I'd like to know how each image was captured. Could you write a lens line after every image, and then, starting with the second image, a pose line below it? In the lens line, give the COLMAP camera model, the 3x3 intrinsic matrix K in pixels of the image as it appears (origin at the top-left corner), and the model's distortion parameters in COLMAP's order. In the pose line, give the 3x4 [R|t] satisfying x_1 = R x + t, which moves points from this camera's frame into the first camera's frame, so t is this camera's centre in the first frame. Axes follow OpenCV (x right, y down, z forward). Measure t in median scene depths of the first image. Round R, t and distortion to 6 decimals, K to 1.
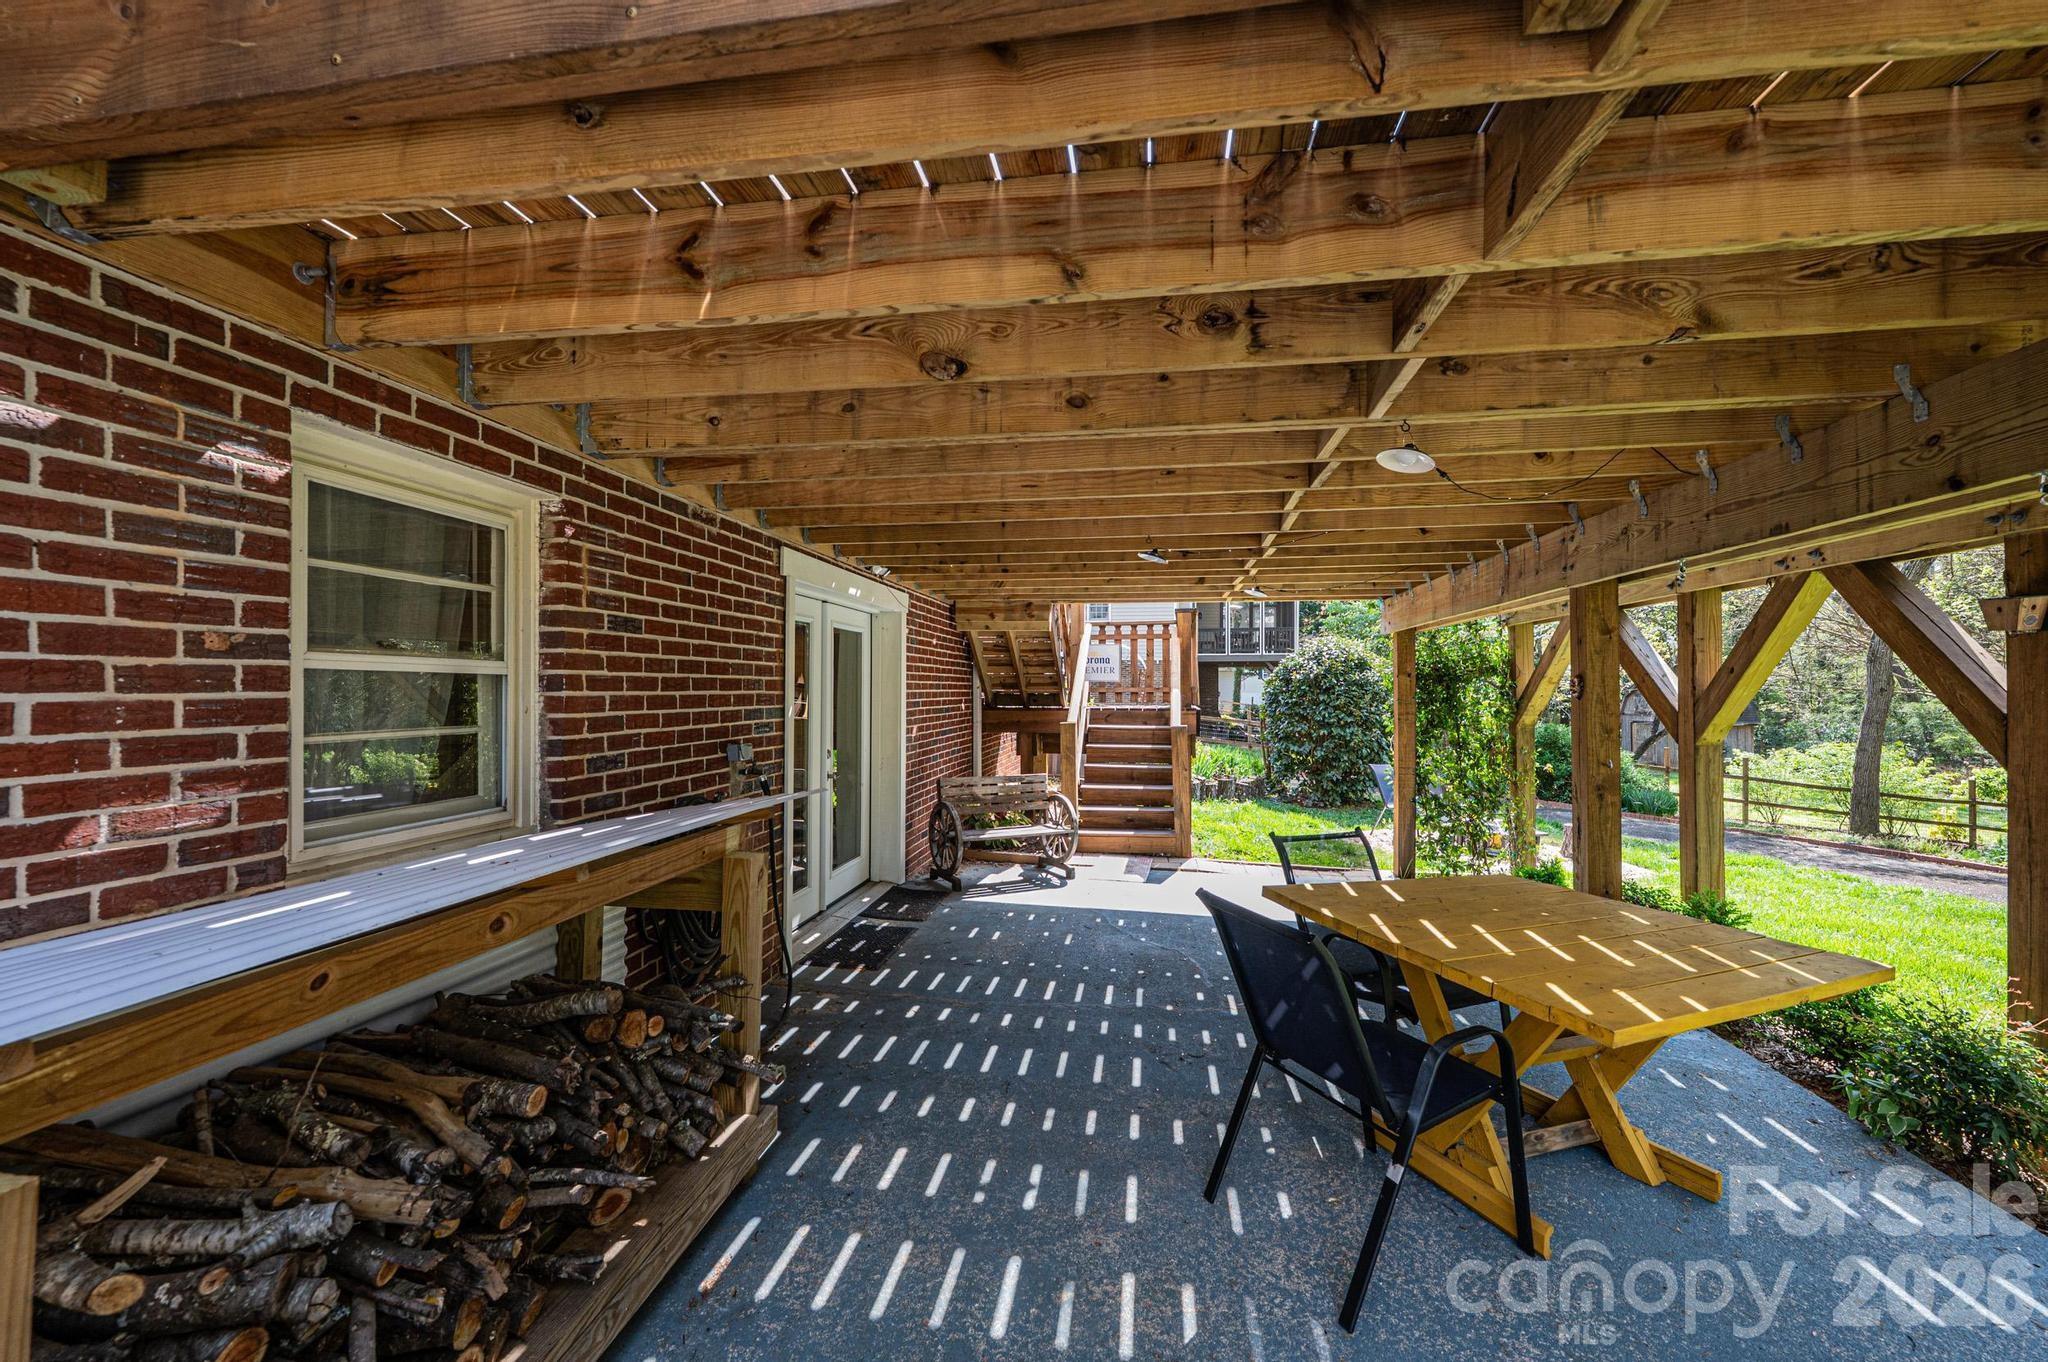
lens RADIAL K [[813.2, 0, 1025.1], [0, 813.2, 682.3], [0, 0, 1]] dist [0.000831, 0.000552]
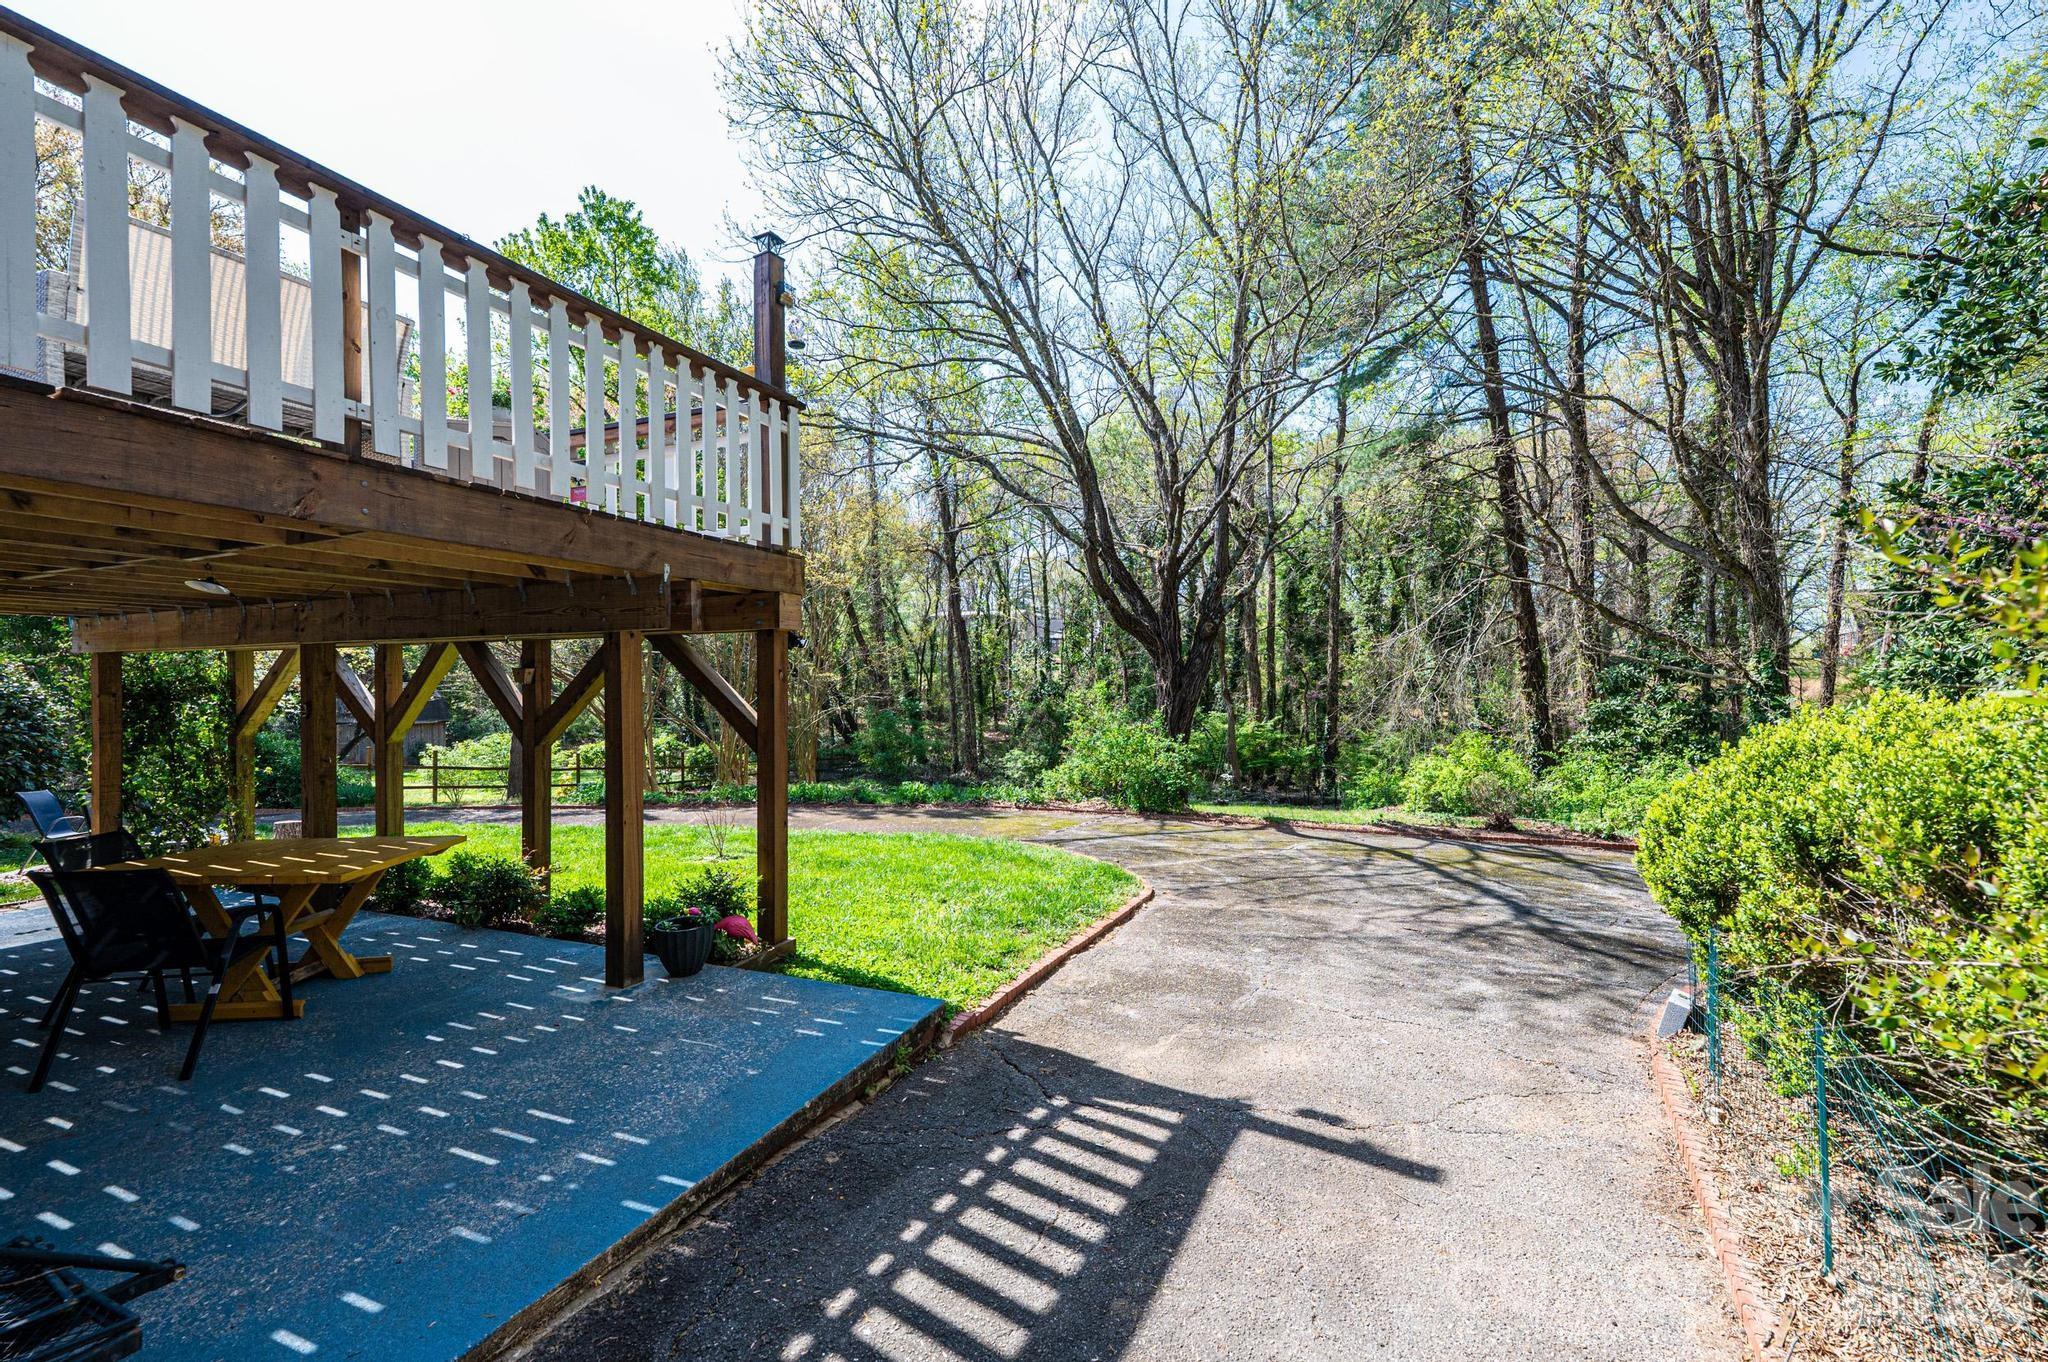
lens RADIAL K [[813.2, 0, 1025.8], [0, 813.2, 687.1], [0, 0, 1]] dist [0.000831, 0.000552]
pose [[0.223402, -0.001782, 0.974725, -0.491696], [-0.005466, 0.999980, 0.003081, -0.051050], [-0.974711, -0.006016, 0.223388, -0.631844]]
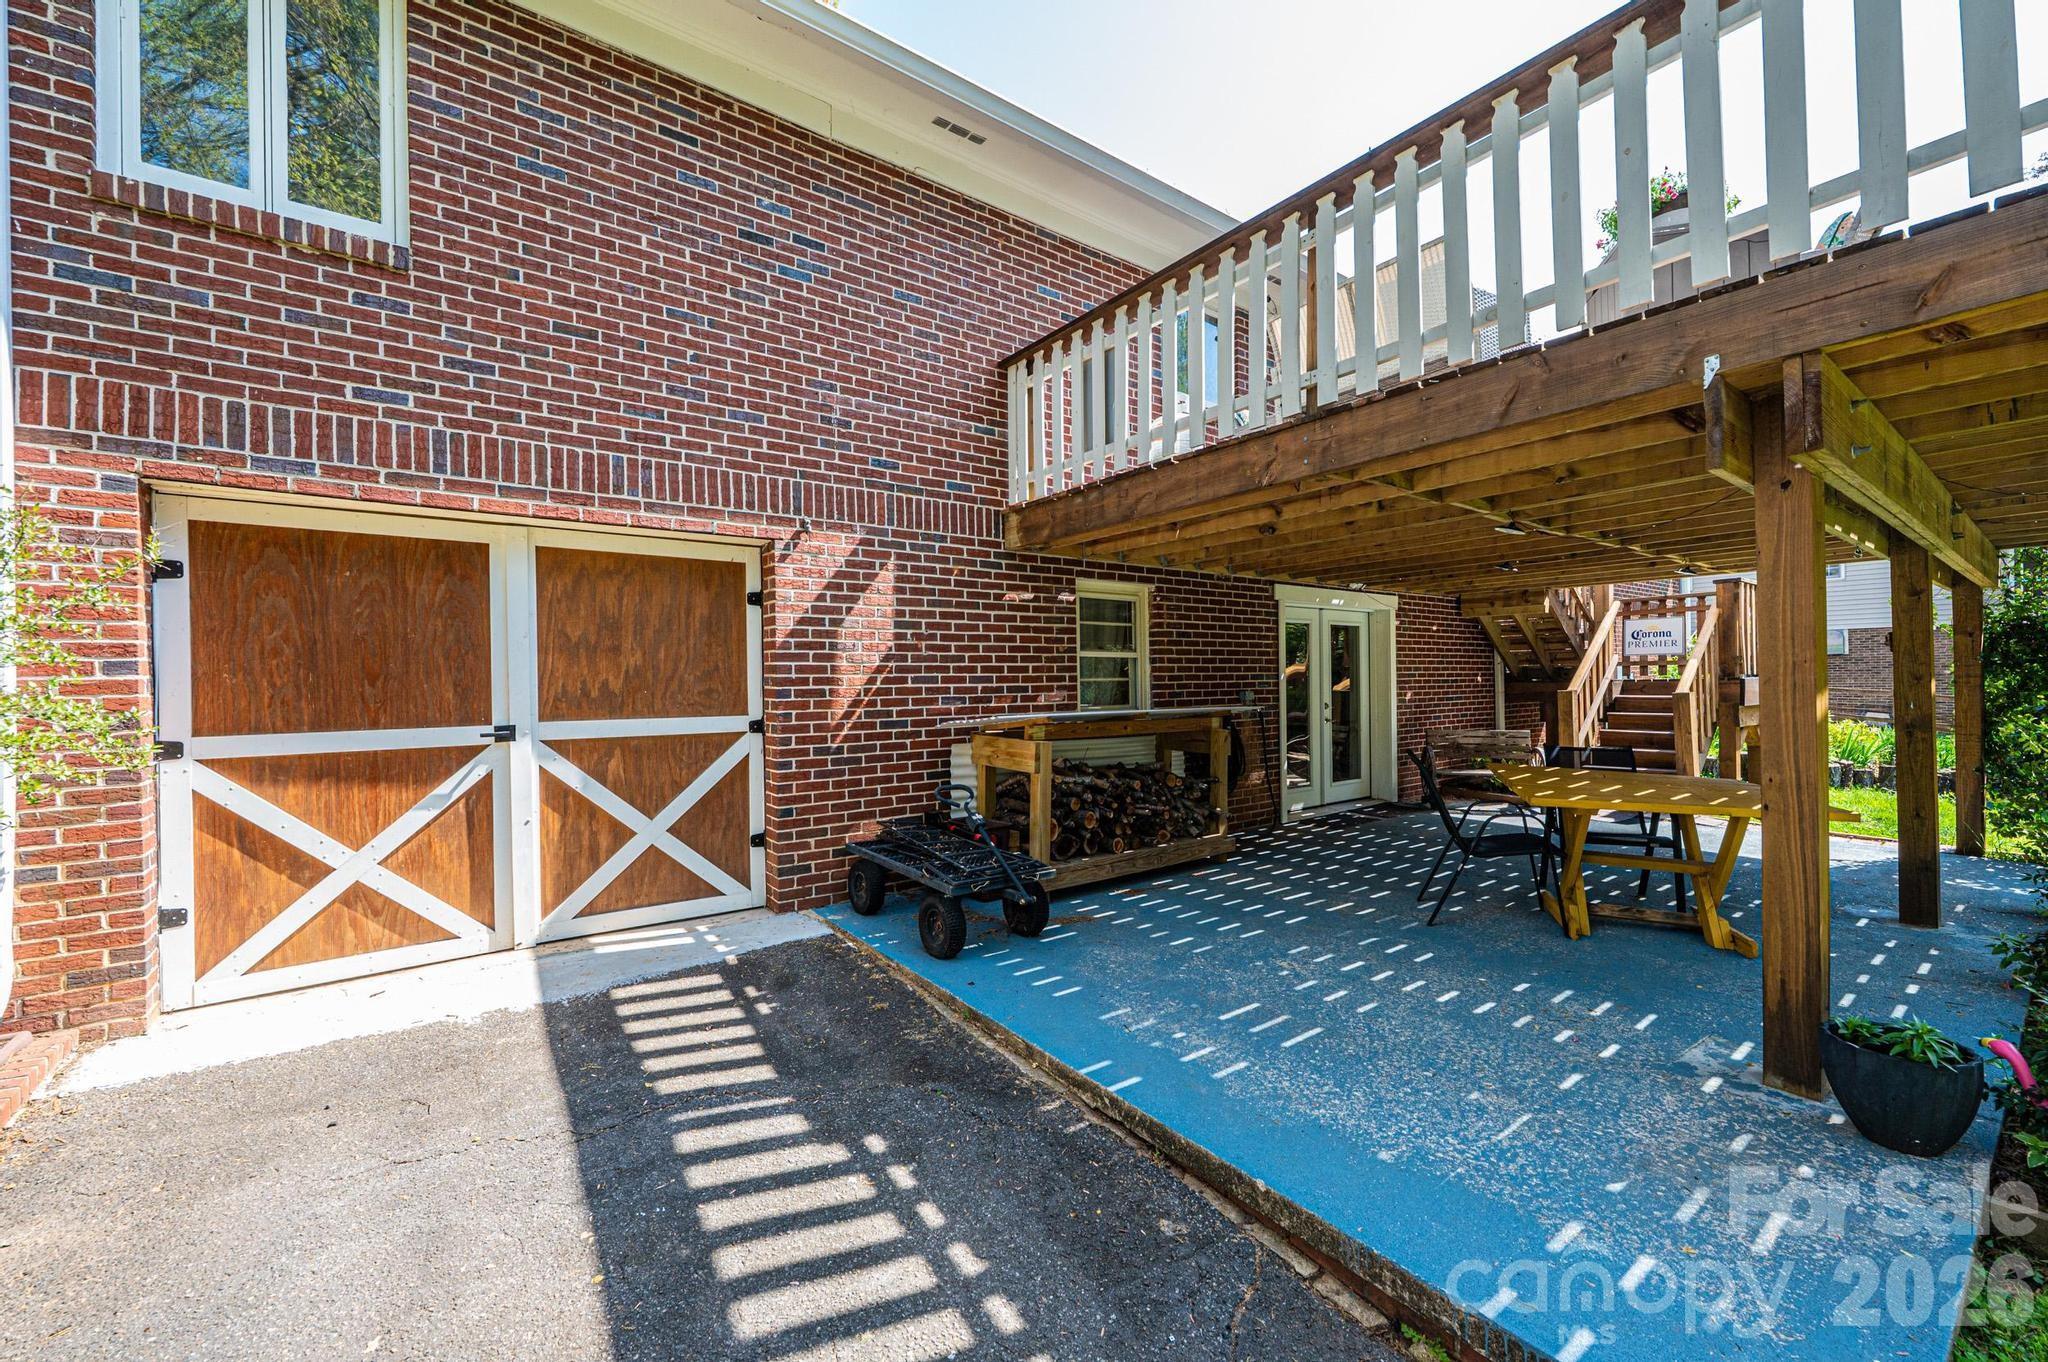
lens RADIAL K [[813.2, 0, 1028.9], [0, 813.2, 683.8], [0, 0, 1]] dist [0.000831, 0.000552]
pose [[0.720171, -0.011353, -0.693703, 0.609882], [0.020617, 0.999775, 0.005042, 0.036163], [0.693490, -0.017933, 0.720243, -0.741798]]
